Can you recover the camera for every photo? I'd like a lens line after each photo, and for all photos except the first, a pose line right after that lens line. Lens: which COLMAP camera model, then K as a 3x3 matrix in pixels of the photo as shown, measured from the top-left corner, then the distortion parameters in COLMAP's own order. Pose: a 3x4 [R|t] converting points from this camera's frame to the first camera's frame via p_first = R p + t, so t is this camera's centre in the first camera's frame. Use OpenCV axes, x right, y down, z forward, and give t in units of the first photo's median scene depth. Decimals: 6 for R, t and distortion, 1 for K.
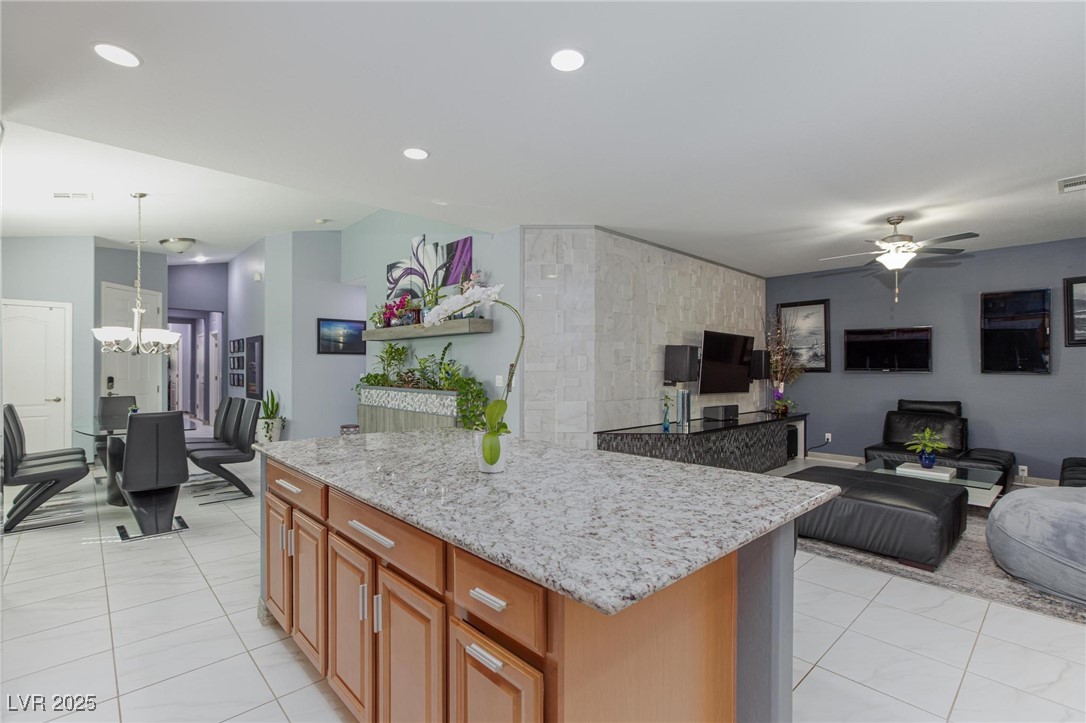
lens RADIAL K [[502.8, 0, 534.5], [0, 502.8, 364.0], [0, 0, 1]] dist [-0.014596, 0.006807]
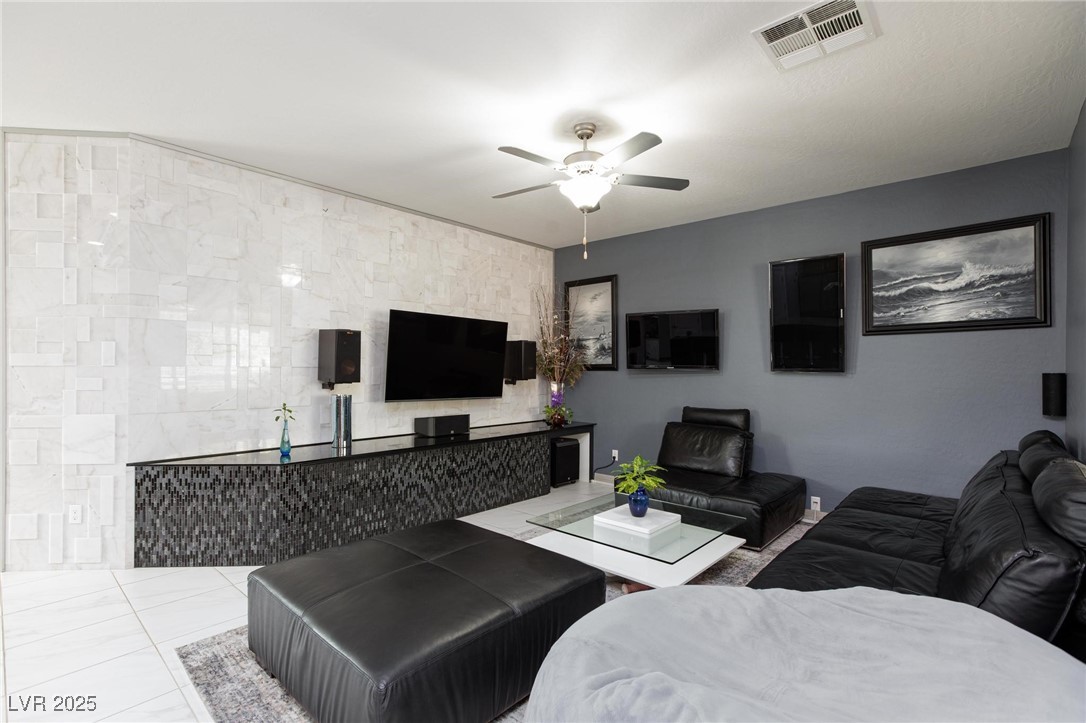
lens RADIAL K [[502.8, 0, 552.8], [0, 502.8, 369.4], [0, 0, 1]] dist [-0.014596, 0.006807]
pose [[0.996302, 0.002552, 0.085881, 0.504924], [-0.003674, 0.999910, 0.012919, 0.006721], [-0.085840, -0.013187, 0.996222, 0.284203]]
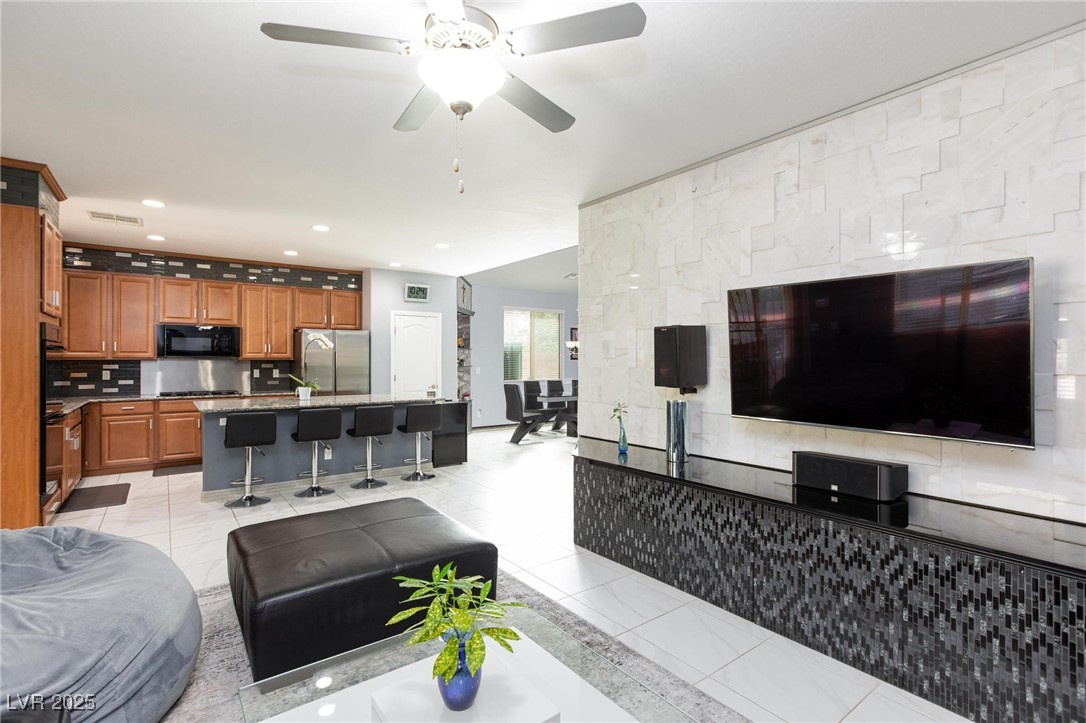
lens RADIAL K [[502.8, 0, 538.6], [0, 502.8, 357.3], [0, 0, 1]] dist [-0.014596, 0.006807]
pose [[-0.105998, -0.010066, -0.994315, 0.868814], [0.009270, 0.999895, -0.011111, 0.005157], [0.994323, -0.010395, -0.105894, 0.862417]]
